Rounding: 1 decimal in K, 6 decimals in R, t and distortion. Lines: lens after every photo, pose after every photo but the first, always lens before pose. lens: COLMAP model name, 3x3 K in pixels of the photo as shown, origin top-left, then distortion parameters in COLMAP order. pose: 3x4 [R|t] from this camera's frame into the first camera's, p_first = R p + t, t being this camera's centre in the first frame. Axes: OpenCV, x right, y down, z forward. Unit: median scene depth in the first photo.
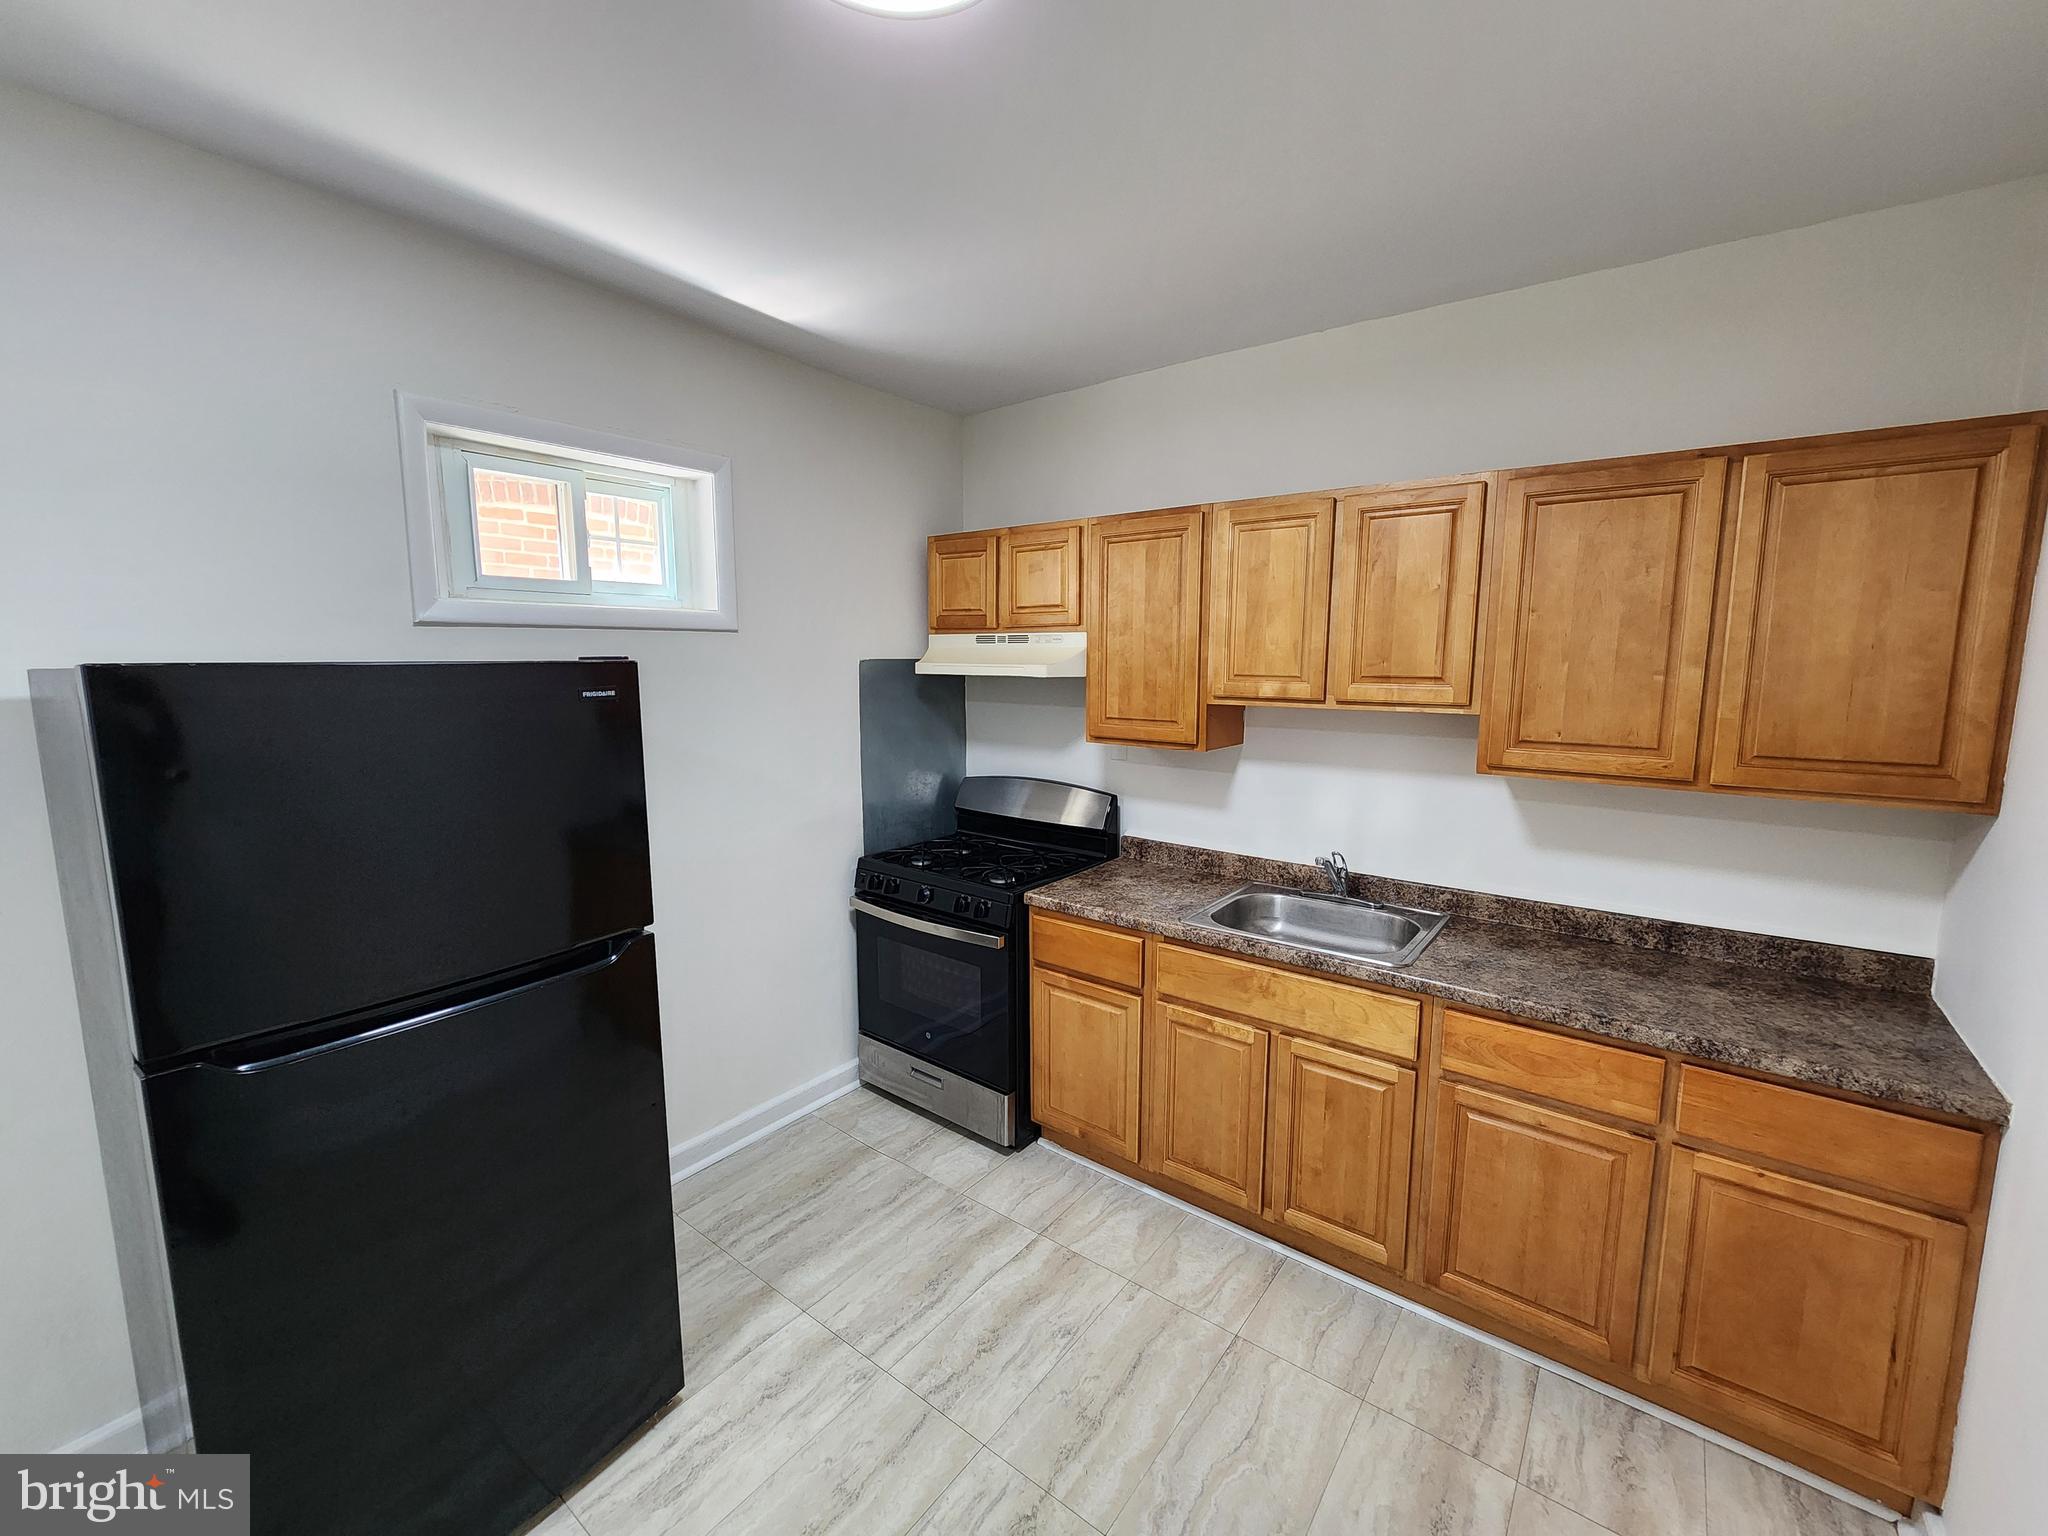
lens RADIAL K [[839.4, 0, 1013.9], [0, 839.4, 763.6], [0, 0, 1]] dist [-0.003155, 0.000084]
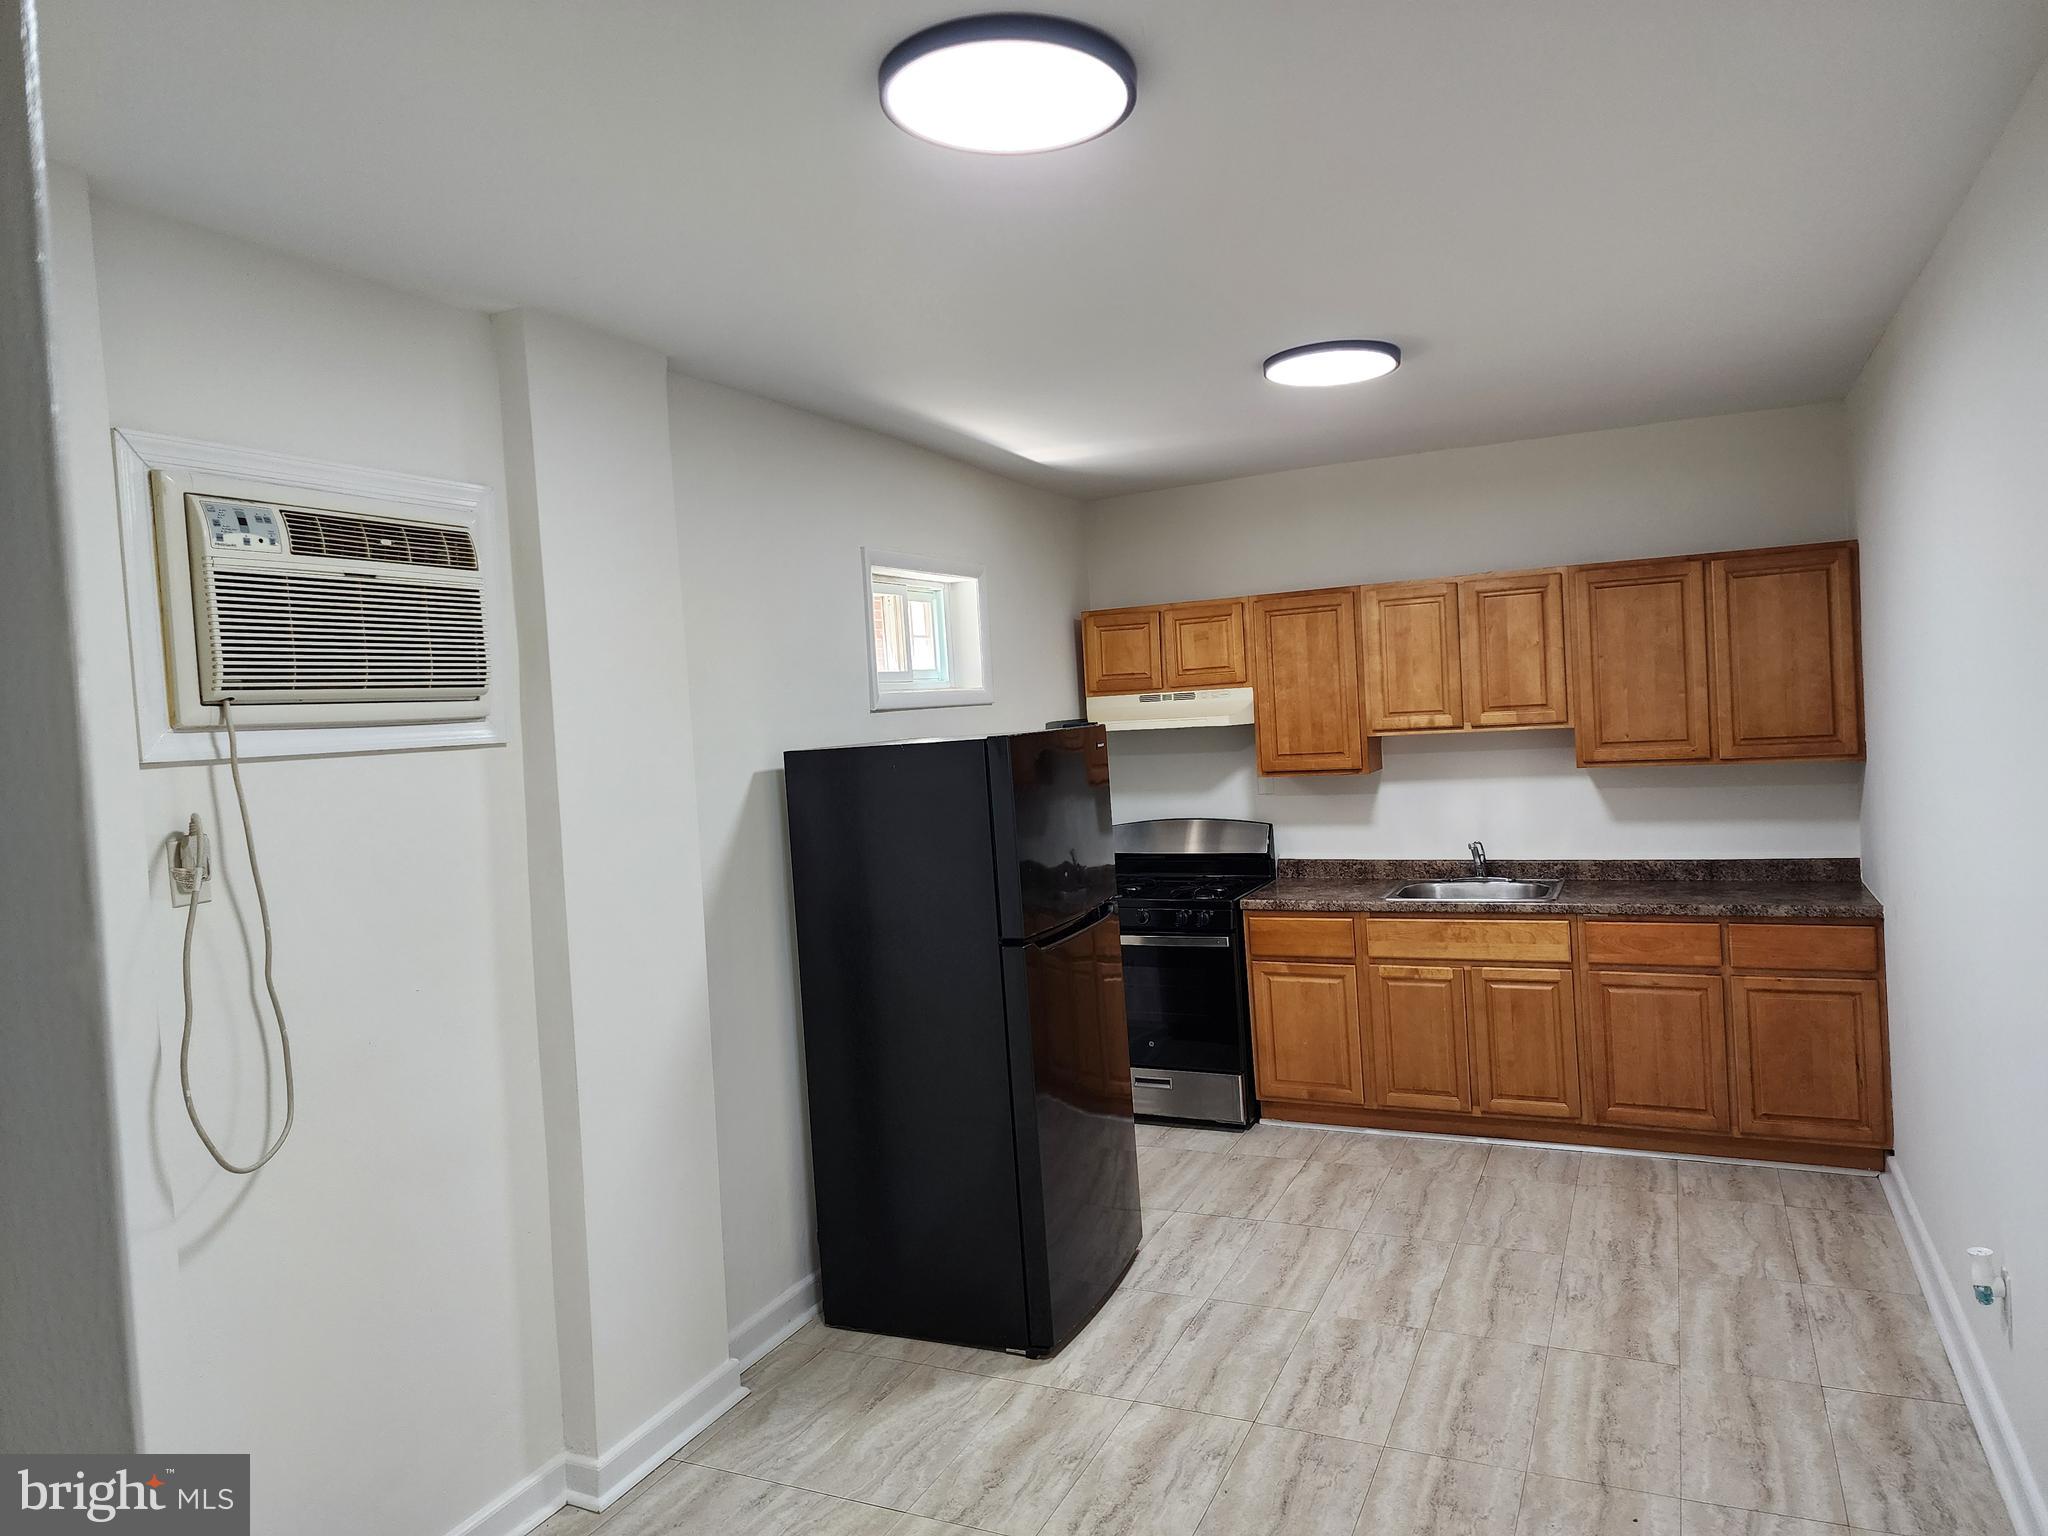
lens RADIAL K [[1353.7, 0, 1011.6], [0, 1353.7, 748.9], [0, 0, 1]] dist [0.093992, -0.088594]
pose [[0.973917, -0.068170, 0.216424, -0.898879], [0.089812, 0.991720, -0.091784, 0.107163], [-0.208376, 0.108827, 0.971975, -1.090396]]
